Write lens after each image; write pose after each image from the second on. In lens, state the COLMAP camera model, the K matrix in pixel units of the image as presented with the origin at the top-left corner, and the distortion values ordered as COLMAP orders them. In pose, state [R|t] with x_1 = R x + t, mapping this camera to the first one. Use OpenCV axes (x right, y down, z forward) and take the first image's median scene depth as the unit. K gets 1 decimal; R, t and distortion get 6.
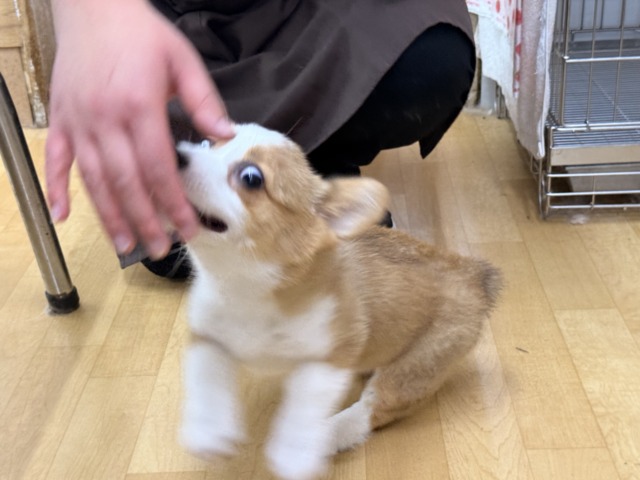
lens RADIAL K [[969.6, 0, 321.9], [0, 969.6, 250.4], [0, 0, 1]] dist [0.104751, 0.000000]
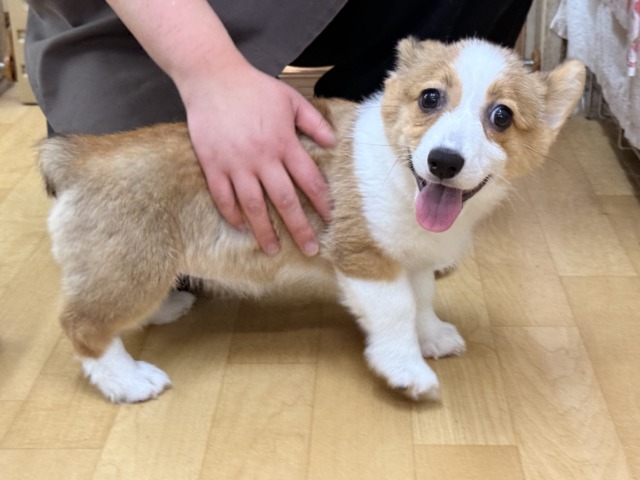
lens RADIAL K [[1141.5, 0, 338.9], [0, 1141.5, 264.3], [0, 0, 1]] dist [0.110552, 0.000000]
pose [[0.999259, 0.037504, 0.008659, -0.016504], [-0.037134, 0.998529, -0.039505, 0.023084], [-0.010128, 0.039155, 0.999182, 0.173759]]
